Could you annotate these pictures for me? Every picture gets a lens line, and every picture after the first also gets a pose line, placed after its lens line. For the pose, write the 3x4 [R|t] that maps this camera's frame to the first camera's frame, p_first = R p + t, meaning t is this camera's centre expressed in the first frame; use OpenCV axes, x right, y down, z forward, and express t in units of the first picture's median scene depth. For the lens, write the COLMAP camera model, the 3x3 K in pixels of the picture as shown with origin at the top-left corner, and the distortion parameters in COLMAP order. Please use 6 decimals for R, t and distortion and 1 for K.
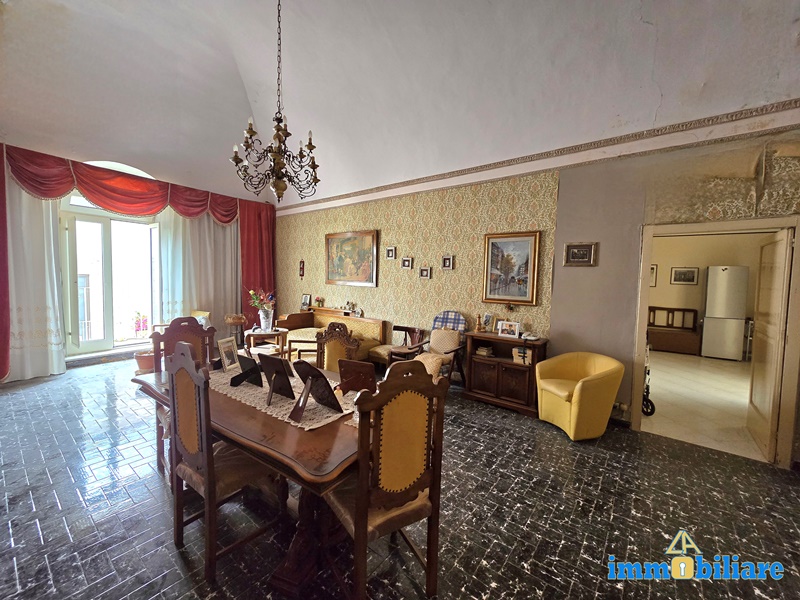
lens RADIAL K [[328.0, 0, 397.5], [0, 328.0, 296.9], [0, 0, 1]] dist [-0.000596, -0.000447]
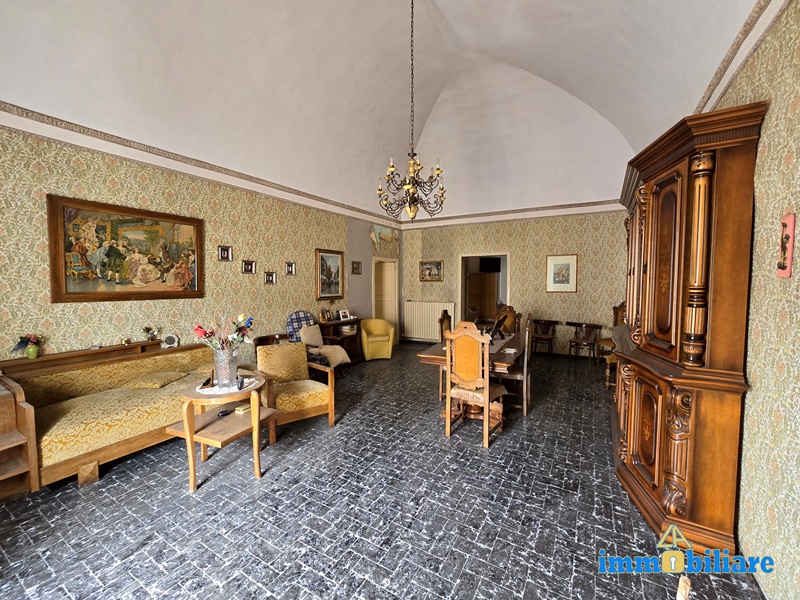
lens RADIAL K [[328.0, 0, 398.3], [0, 328.0, 299.3], [0, 0, 1]] dist [-0.000596, -0.000447]
pose [[-0.126964, -0.073933, 0.989148, -1.123671], [0.060143, 0.994810, 0.082075, -0.079710], [-0.990082, 0.069911, -0.121859, 0.877546]]
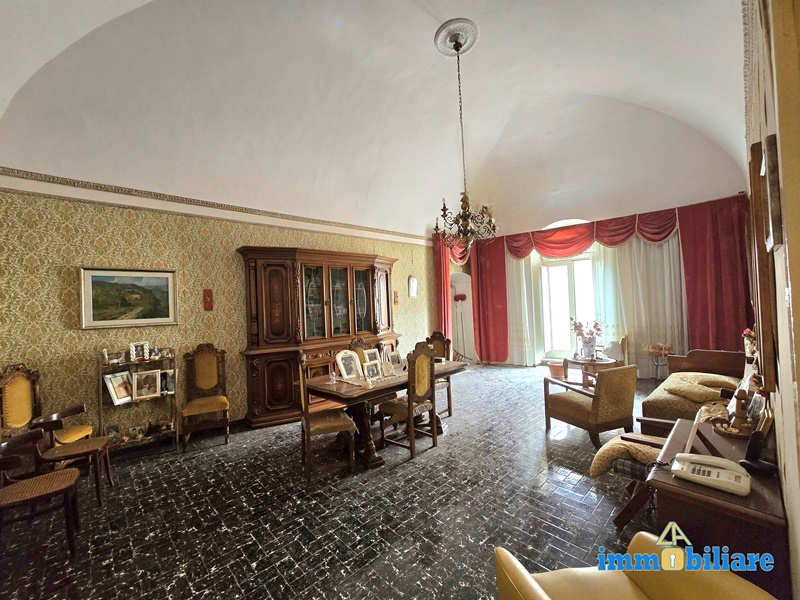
lens RADIAL K [[328.0, 0, 399.5], [0, 328.0, 299.1], [0, 0, 1]] dist [-0.000596, -0.000447]
pose [[-0.142749, -0.028602, -0.989346, 0.727161], [-0.024075, 0.999387, -0.025418, -0.039825], [0.989466, 0.020190, -0.143350, 0.667033]]
